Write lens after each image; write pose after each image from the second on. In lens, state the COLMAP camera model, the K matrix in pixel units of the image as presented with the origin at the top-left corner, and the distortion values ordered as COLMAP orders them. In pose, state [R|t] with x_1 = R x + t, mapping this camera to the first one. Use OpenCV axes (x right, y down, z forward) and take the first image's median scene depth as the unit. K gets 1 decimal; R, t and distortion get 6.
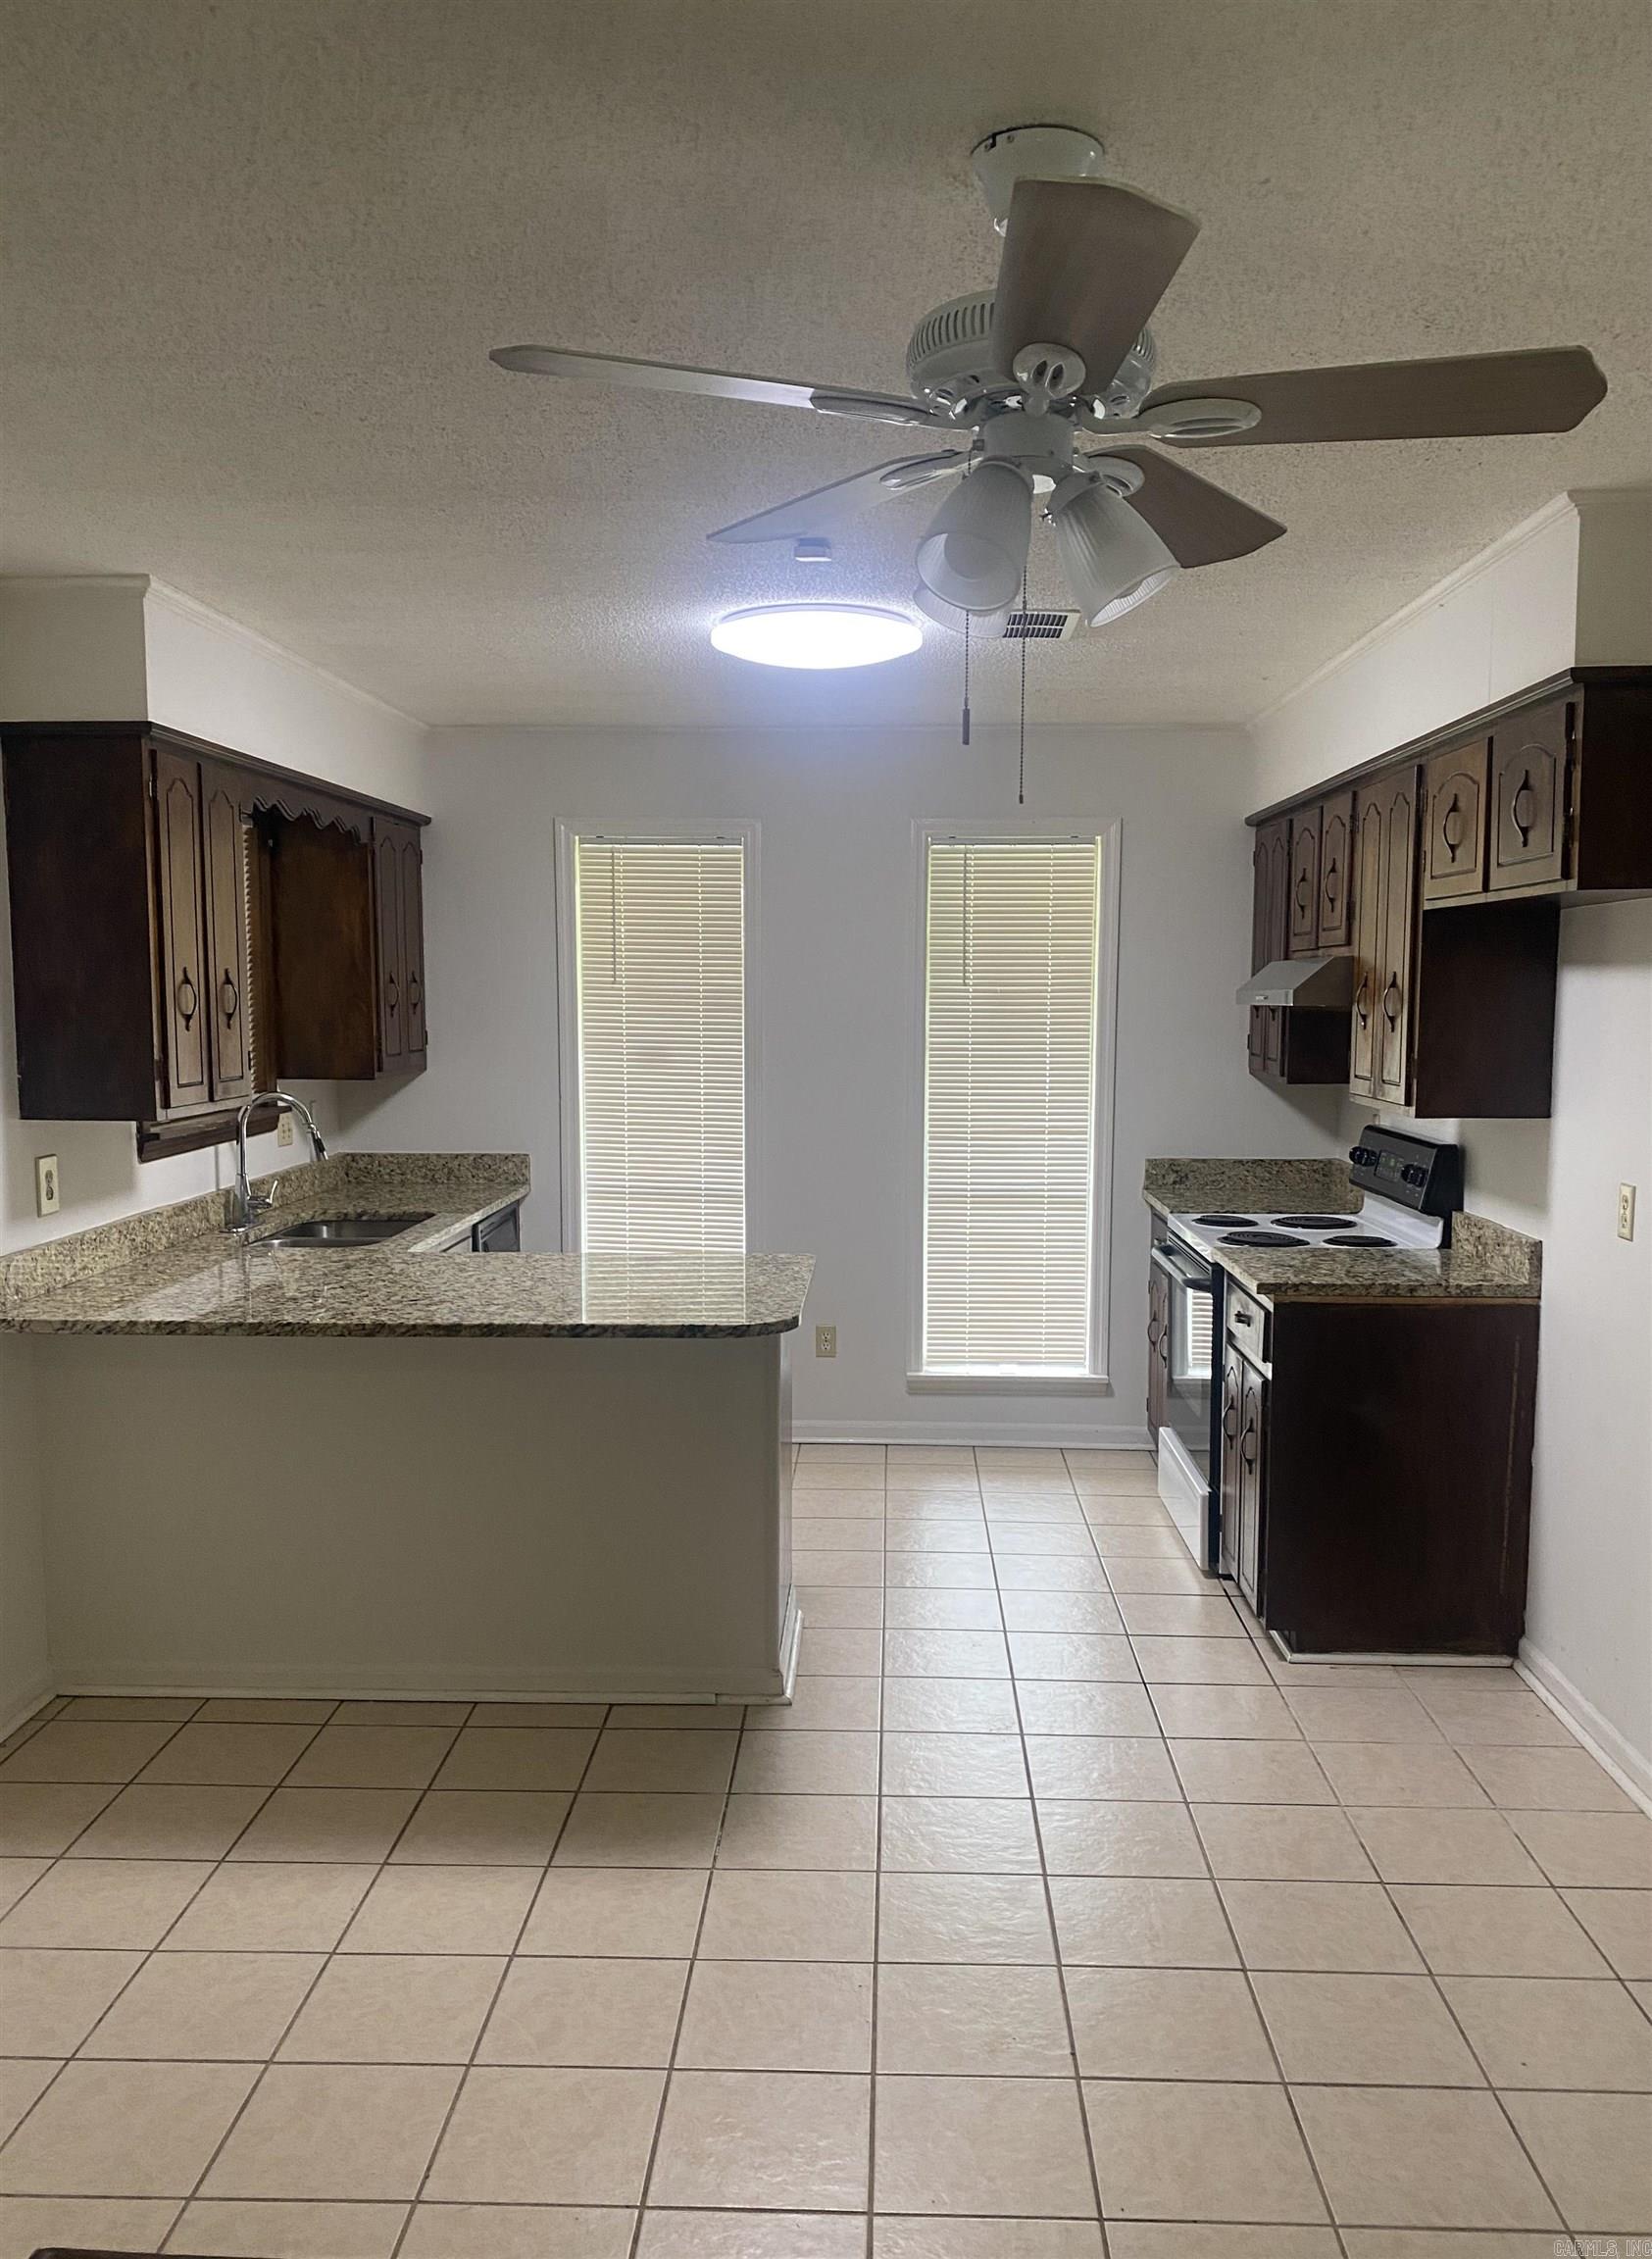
lens RADIAL K [[1833.8, 0, 858.8], [0, 1833.8, 1197.8], [0, 0, 1]] dist [0.106563, -0.216083]
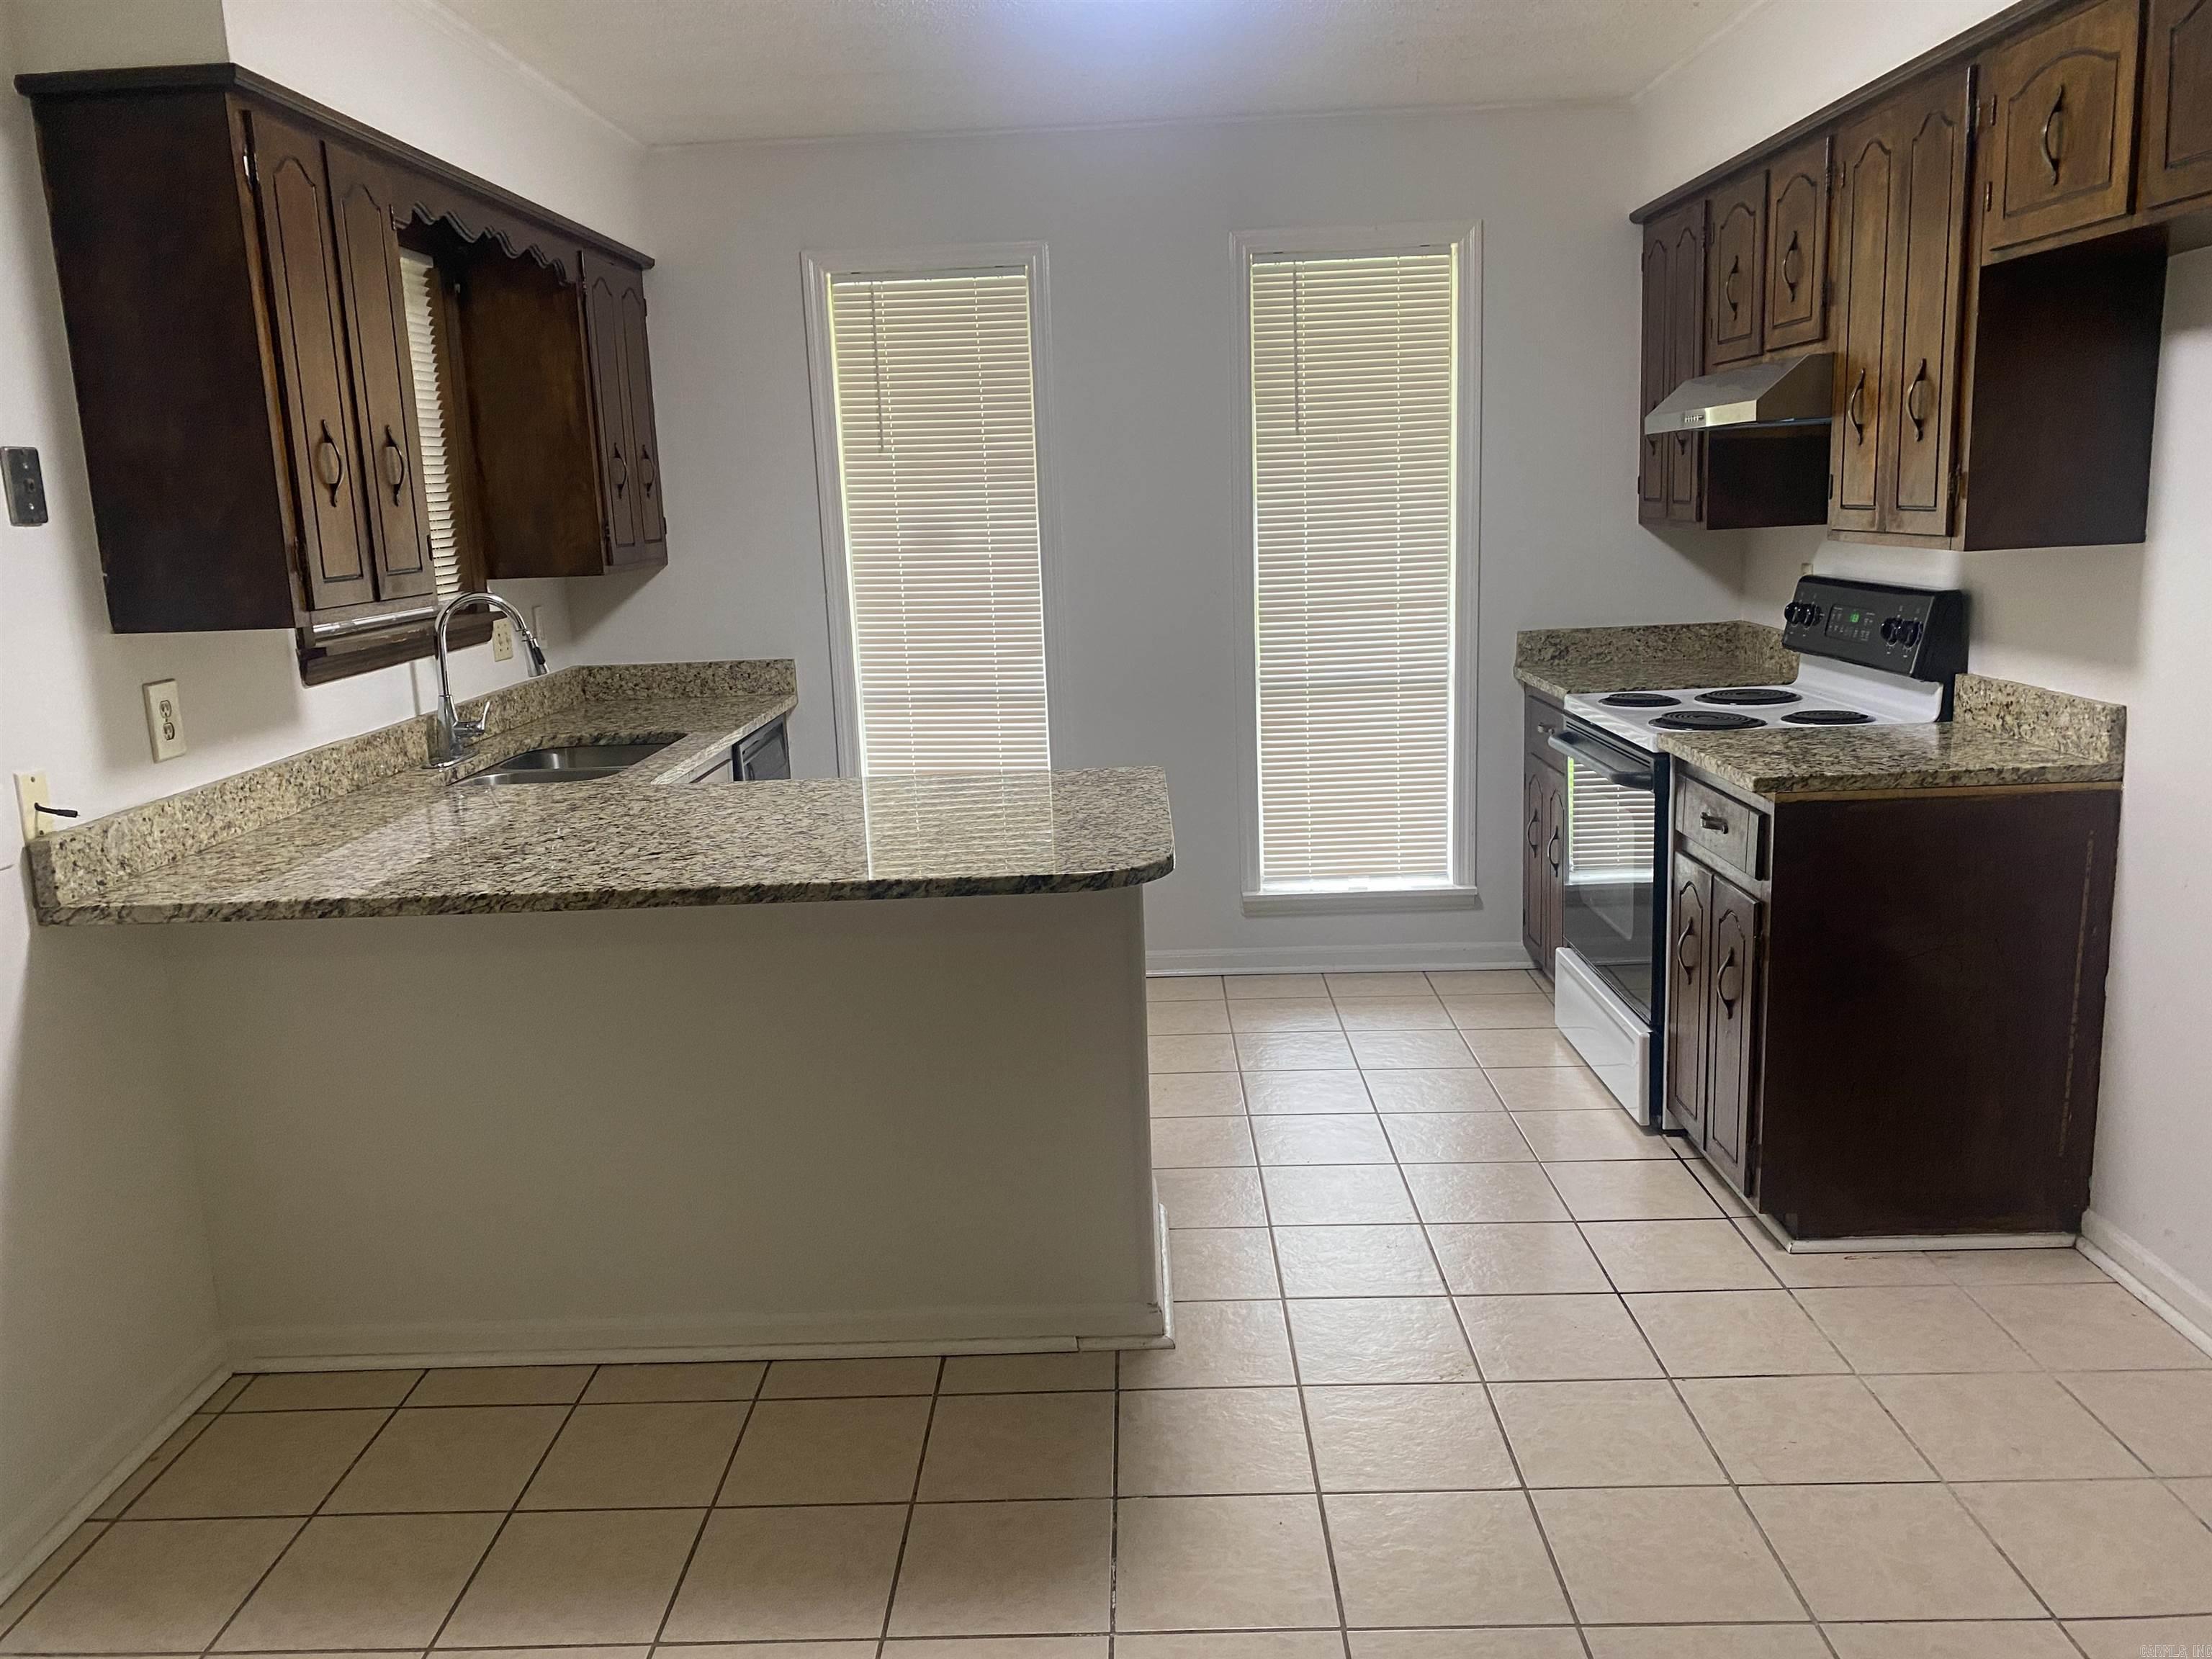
lens RADIAL K [[1721.8, 0, 1103.1], [0, 1721.8, 827.6], [0, 0, 1]] dist [0.032929, -0.013041]
pose [[0.999020, -0.044186, -0.002633, -0.048043], [0.044258, 0.996116, 0.076118, -0.000076], [-0.000741, -0.076160, 0.997095, 0.254159]]
